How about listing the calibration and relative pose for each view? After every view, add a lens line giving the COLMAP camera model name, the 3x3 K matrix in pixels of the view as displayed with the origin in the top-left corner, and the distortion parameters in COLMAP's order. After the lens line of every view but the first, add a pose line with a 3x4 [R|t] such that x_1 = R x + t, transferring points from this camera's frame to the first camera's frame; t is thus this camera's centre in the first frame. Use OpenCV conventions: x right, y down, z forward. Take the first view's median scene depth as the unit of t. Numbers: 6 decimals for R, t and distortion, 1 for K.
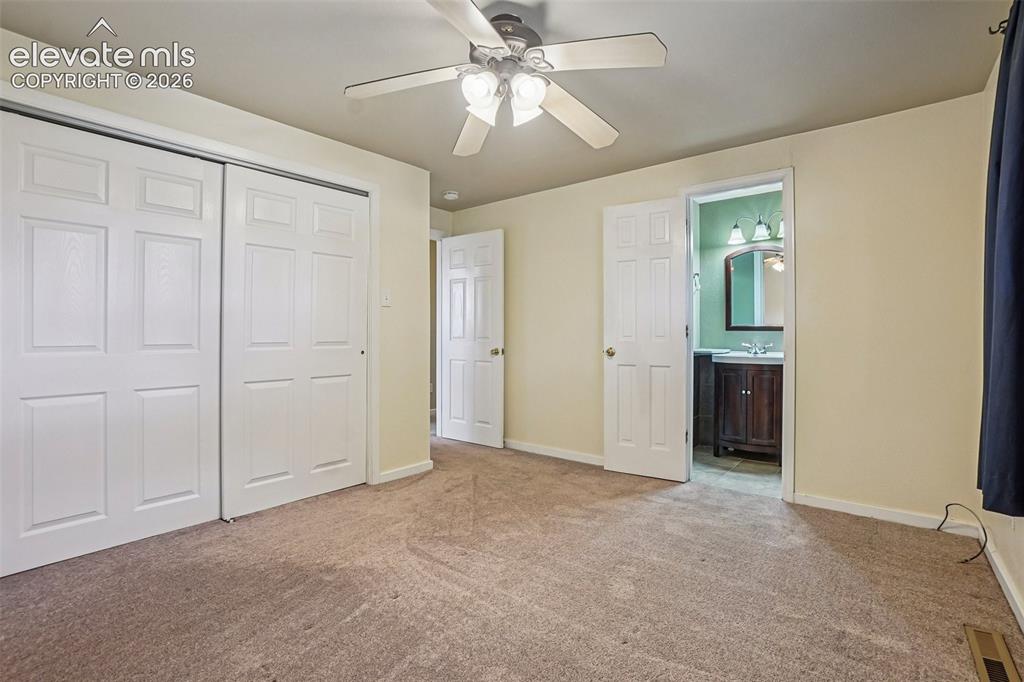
lens RADIAL K [[459.8, 0, 512.9], [0, 459.8, 337.3], [0, 0, 1]] dist [-0.050861, 0.017395]
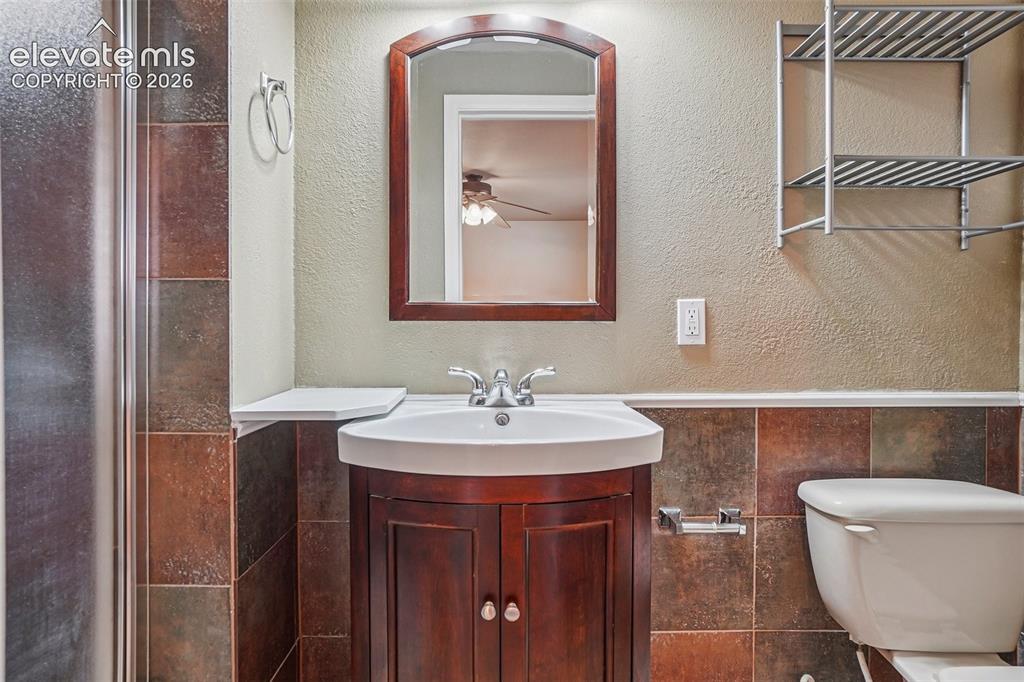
lens RADIAL K [[530.3, 0, 508.5], [0, 530.3, 337.8], [0, 0, 1]] dist [-0.029765, 0.013949]
pose [[0.761653, -0.003669, 0.647975, 0.338293], [0.004168, 0.999991, 0.000763, -0.004009], [-0.647972, 0.002120, 0.761662, 0.760980]]
